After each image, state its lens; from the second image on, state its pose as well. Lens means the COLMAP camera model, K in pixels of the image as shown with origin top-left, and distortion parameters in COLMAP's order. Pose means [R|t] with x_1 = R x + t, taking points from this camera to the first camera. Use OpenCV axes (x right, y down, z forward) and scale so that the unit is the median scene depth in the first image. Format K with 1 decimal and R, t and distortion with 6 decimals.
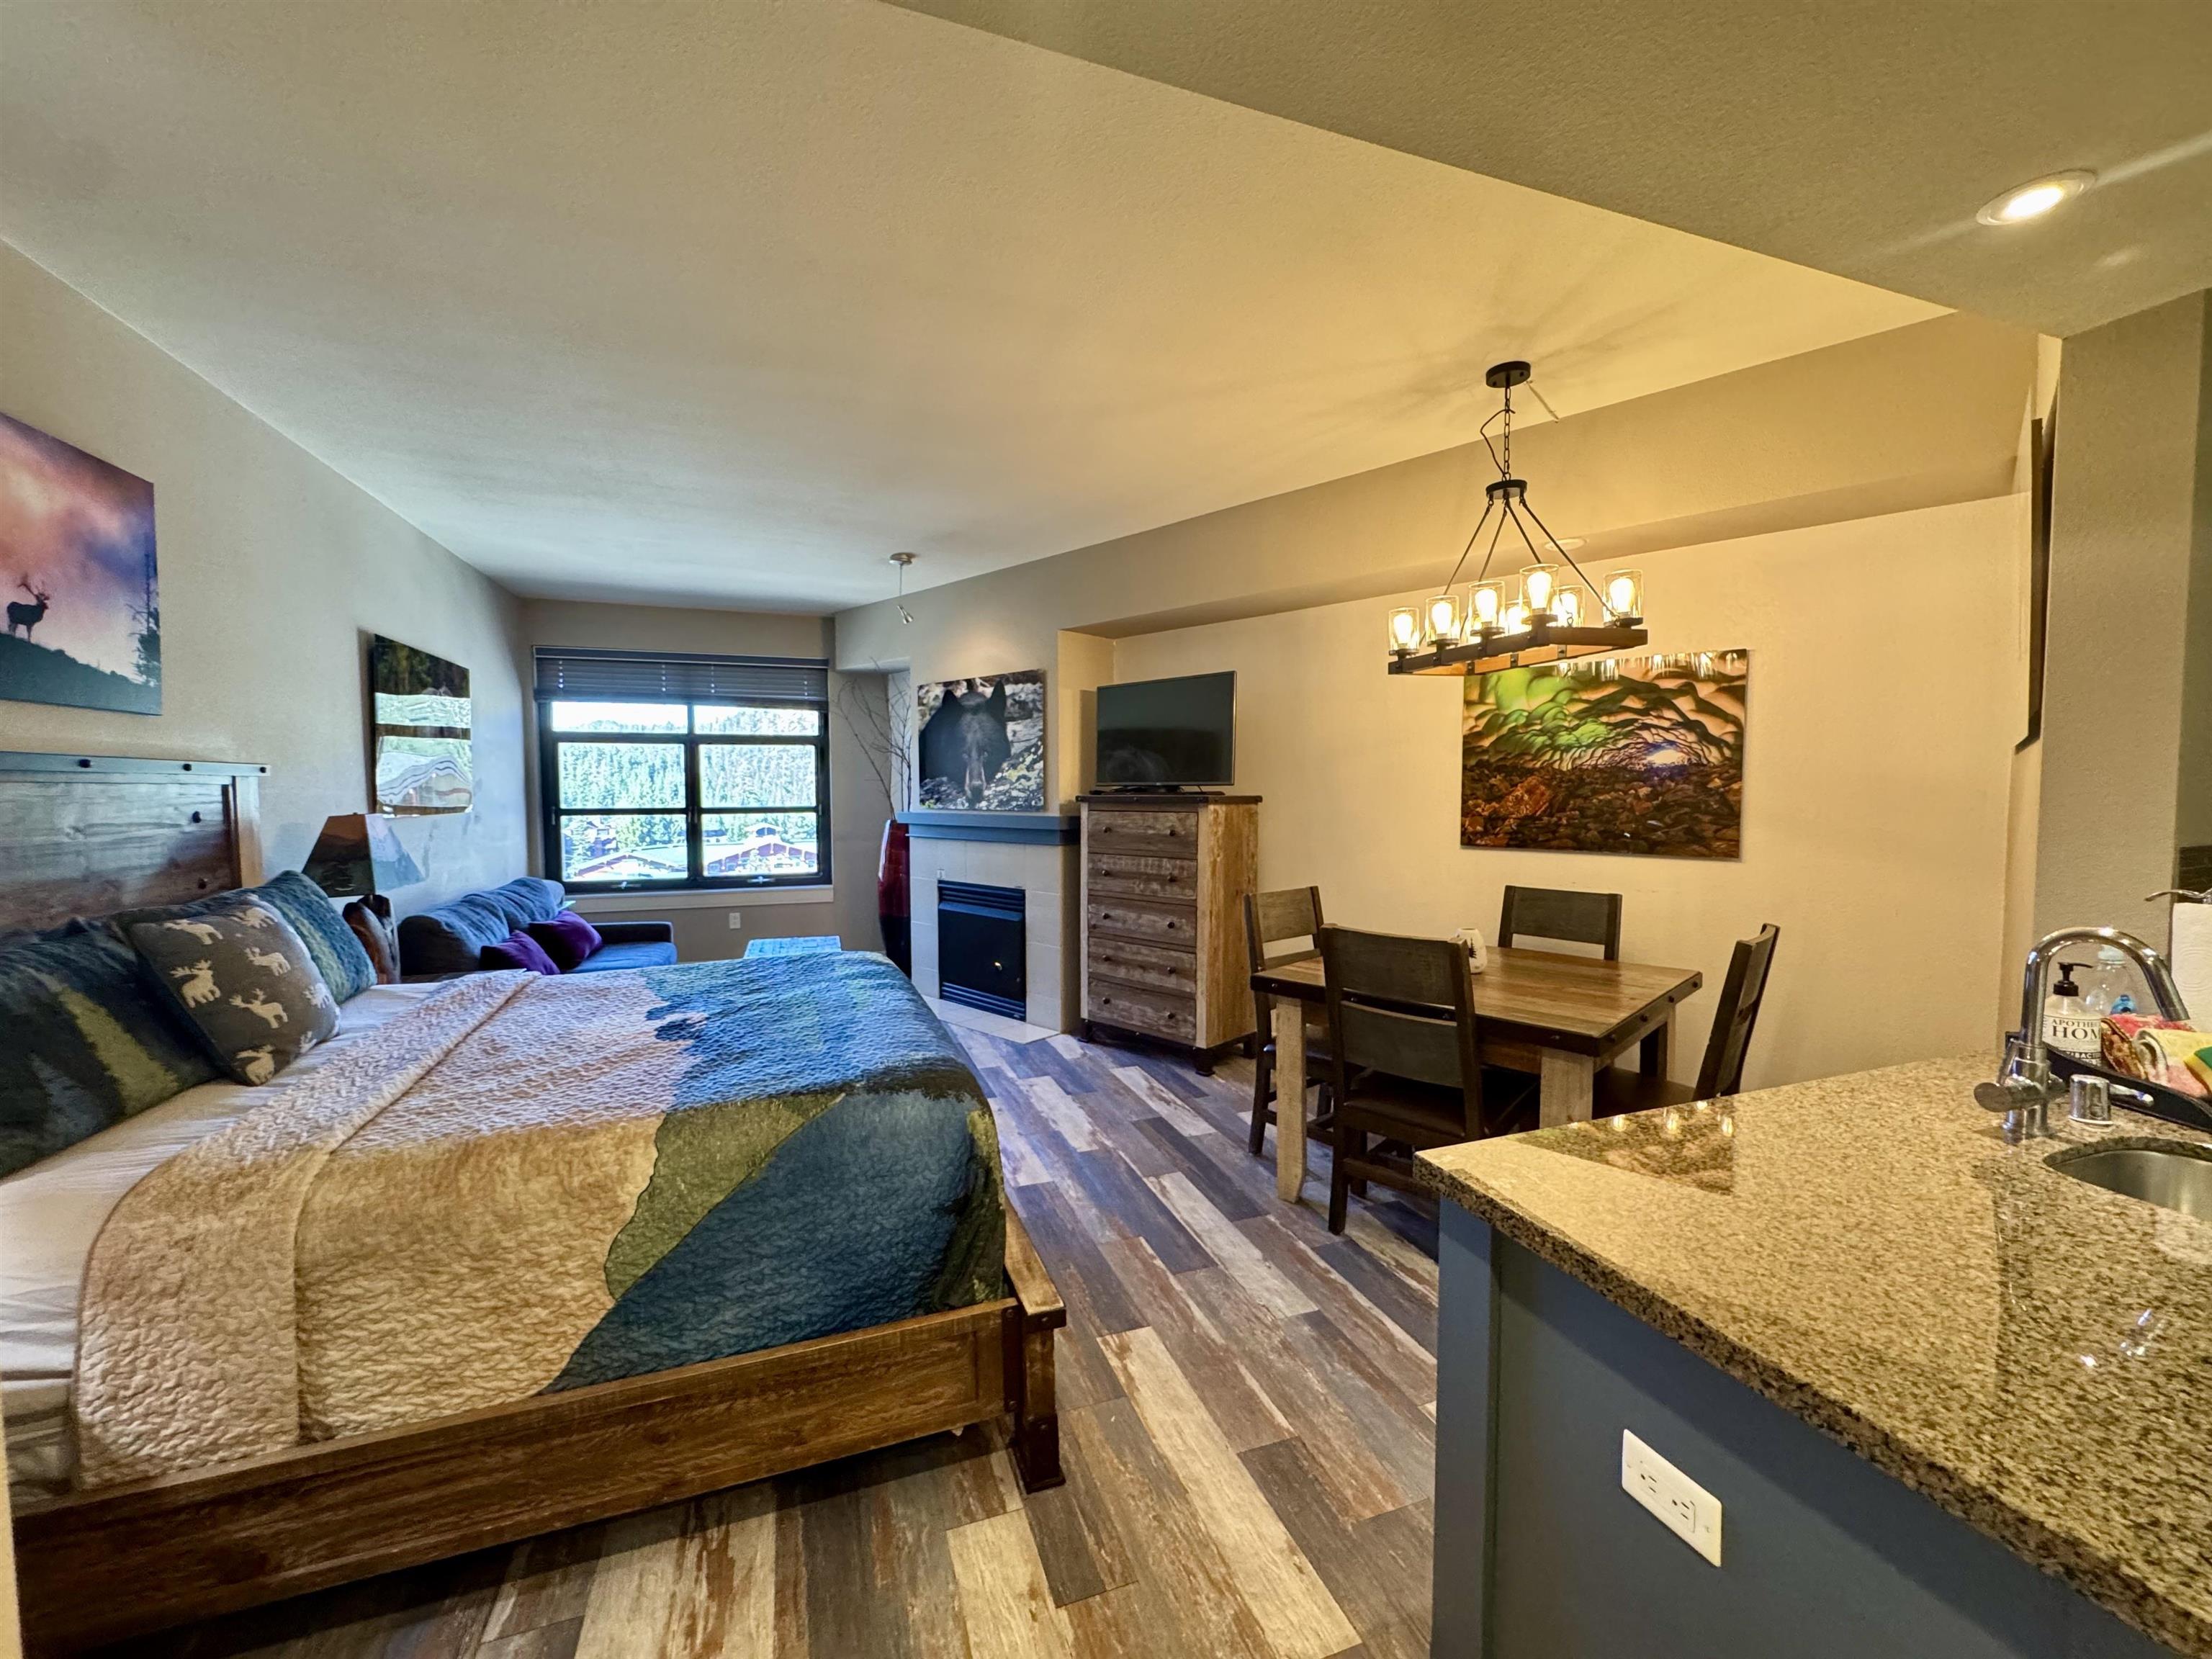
lens RADIAL K [[881.5, 0, 1106.8], [0, 881.5, 832.2], [0, 0, 1]] dist [-0.003976, 0.000218]
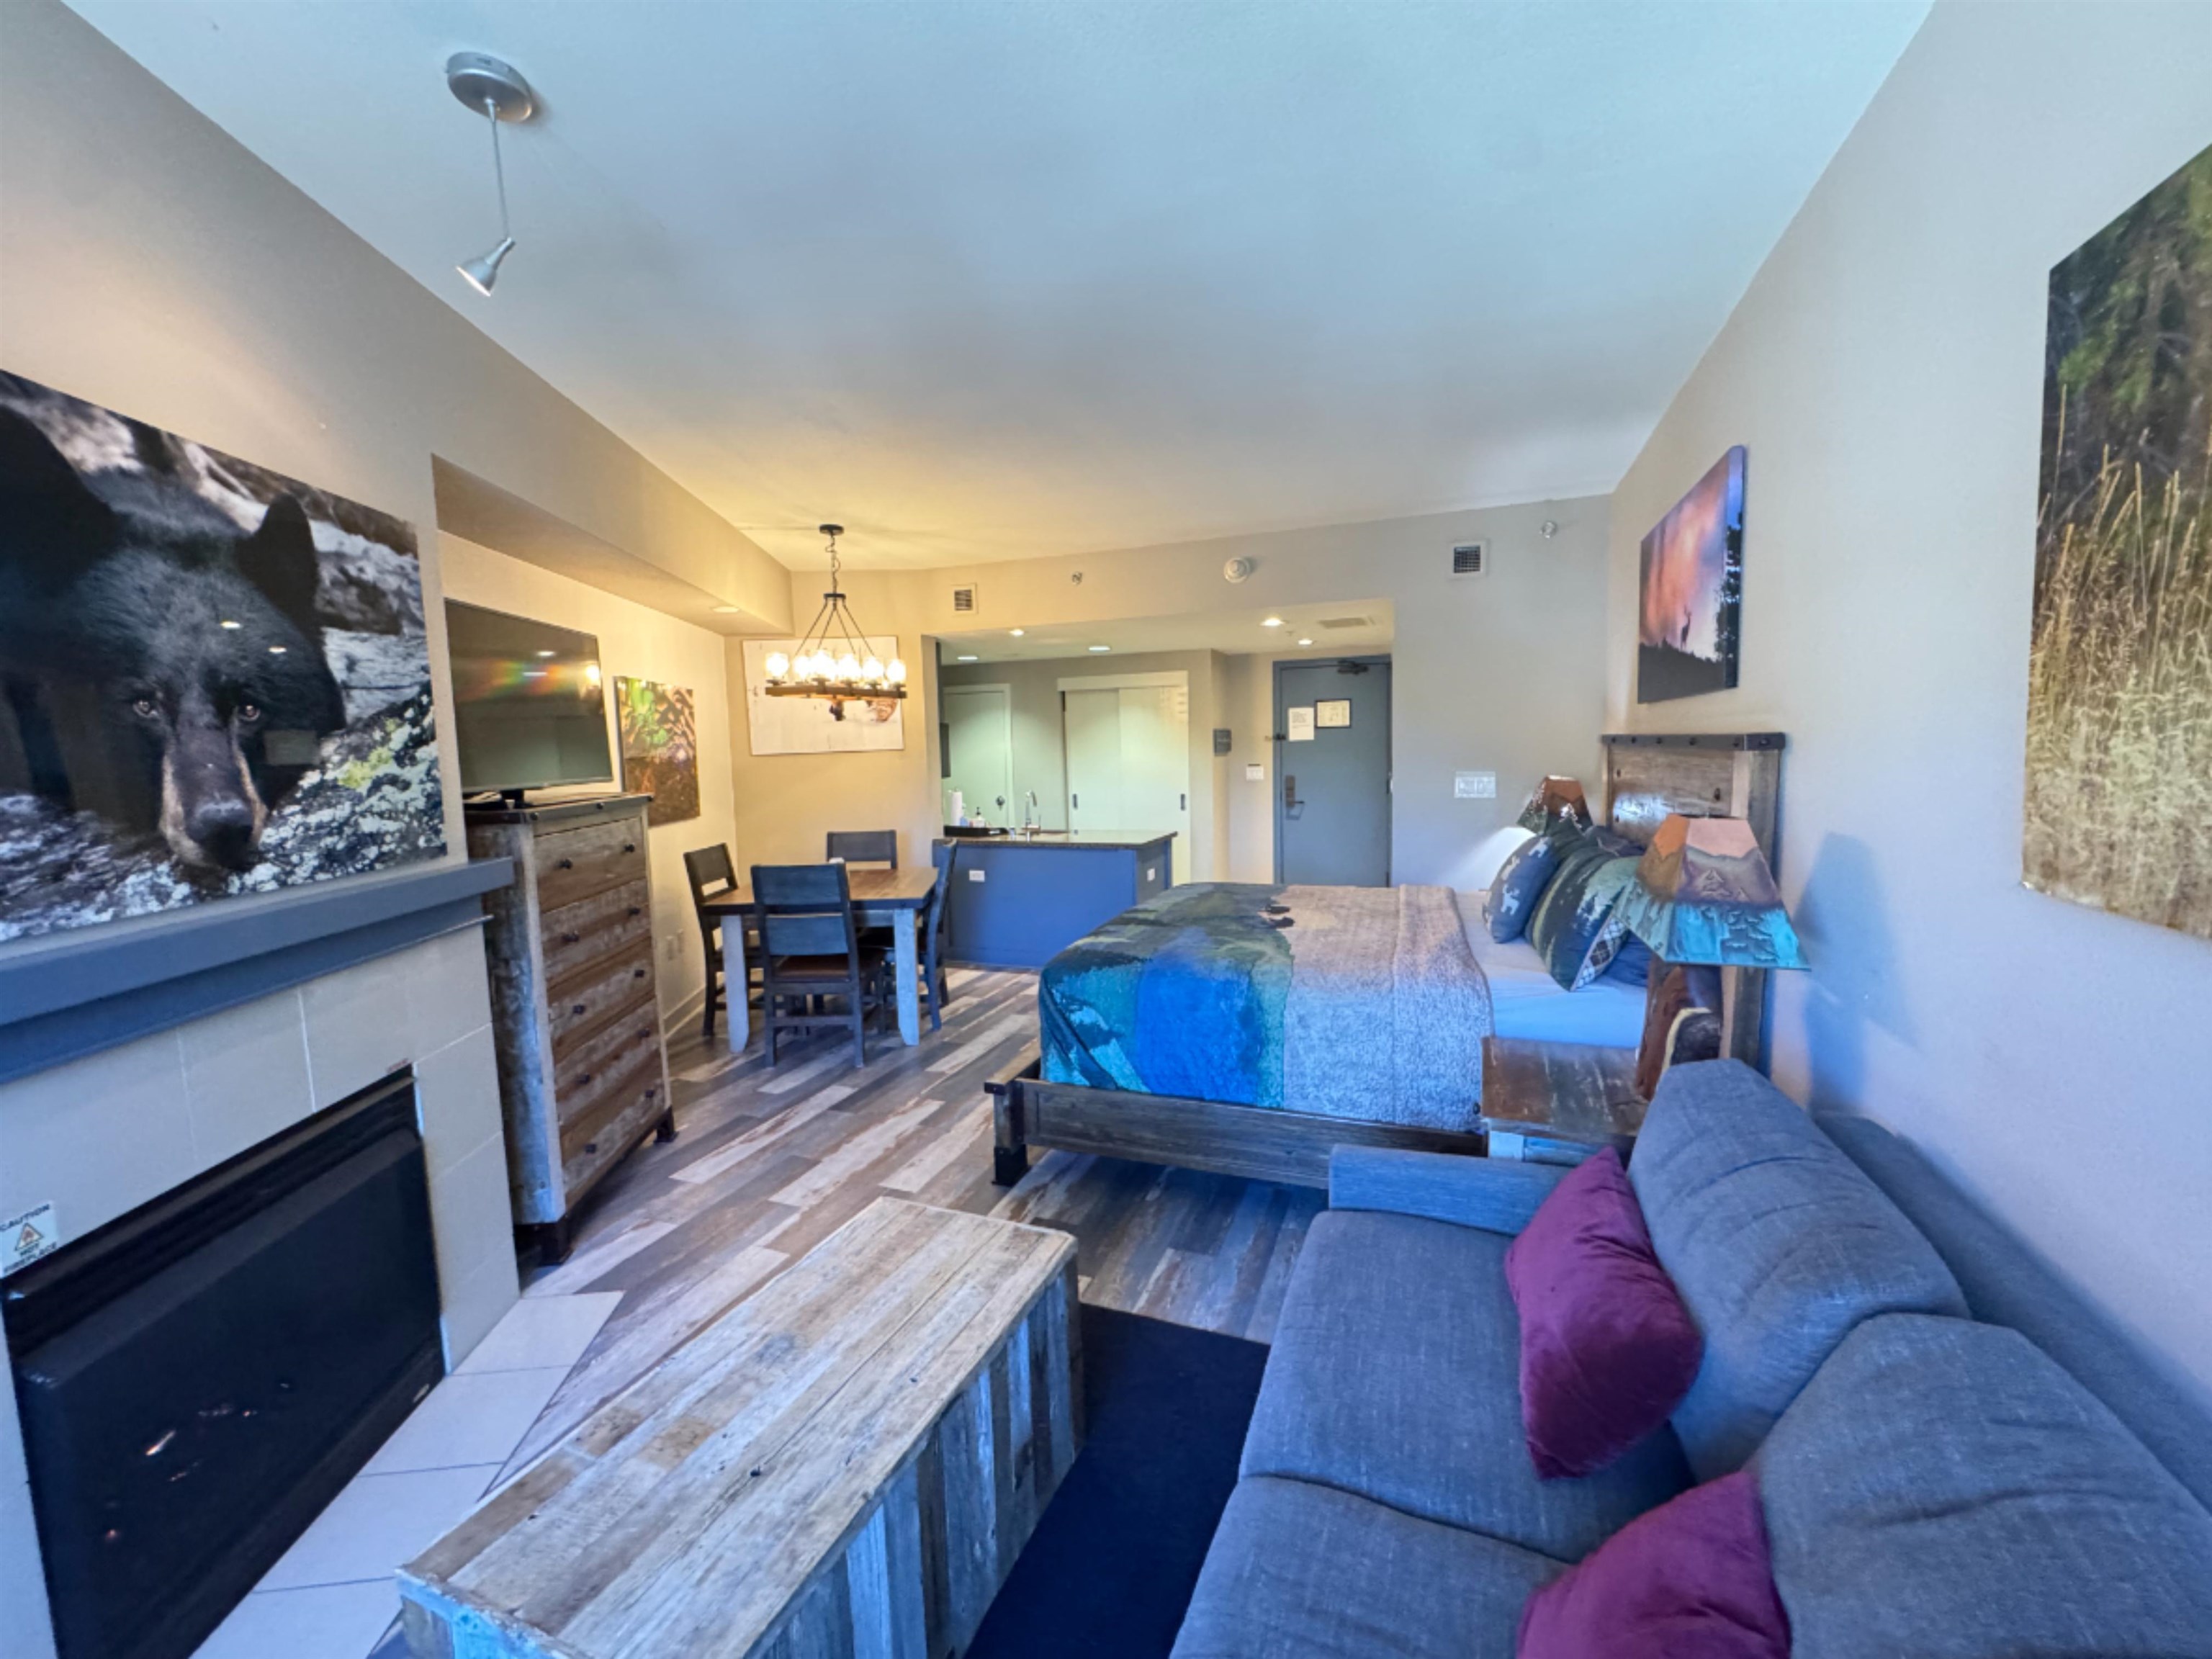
lens RADIAL K [[885.9, 0, 1106.0], [0, 885.9, 829.5], [0, 0, 1]] dist [-0.000017, -0.000051]
pose [[-0.756270, -0.040052, 0.653033, -0.882208], [0.061292, 0.989398, 0.131664, -0.109252], [-0.651383, 0.139599, -0.745797, 1.618626]]
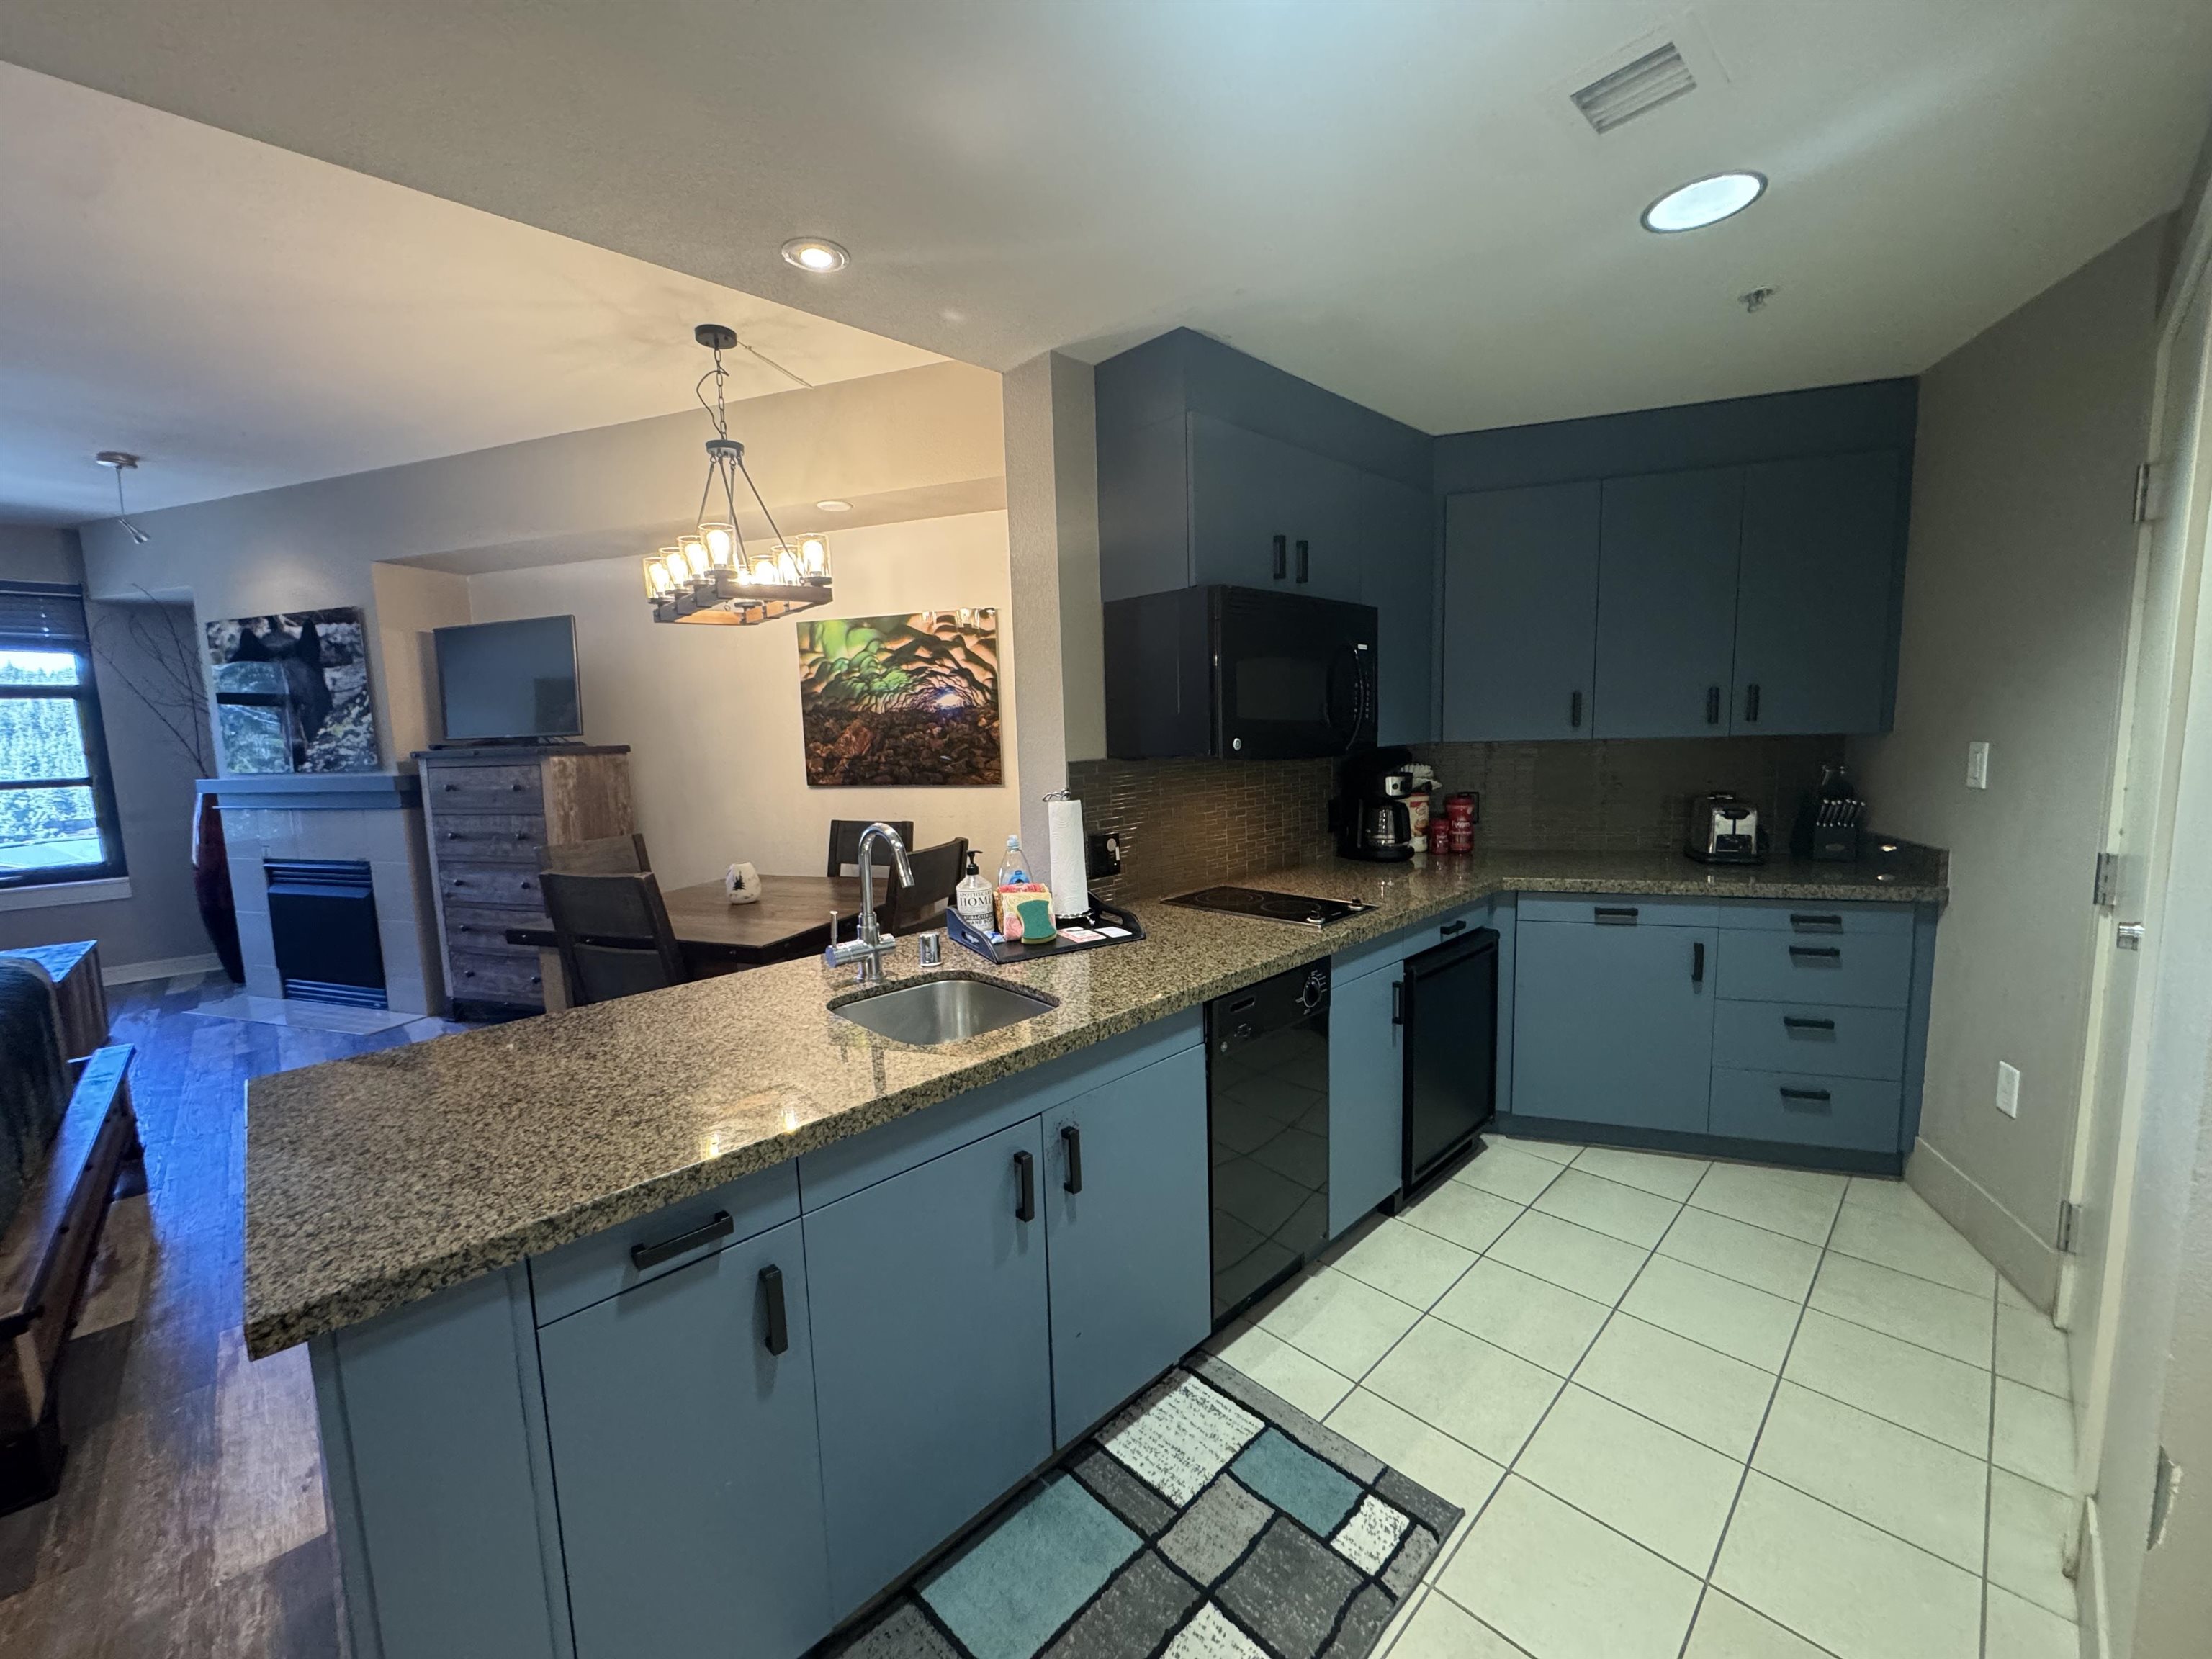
lens RADIAL K [[878.0, 0, 1106.1], [0, 878.0, 832.2], [0, 0, 1]] dist [-0.002993, -0.000328]
pose [[0.908500, -0.073367, 0.411393, 0.323740], [0.048847, 0.996363, 0.069819, 0.016349], [-0.415019, -0.043336, 0.908780, -0.137989]]
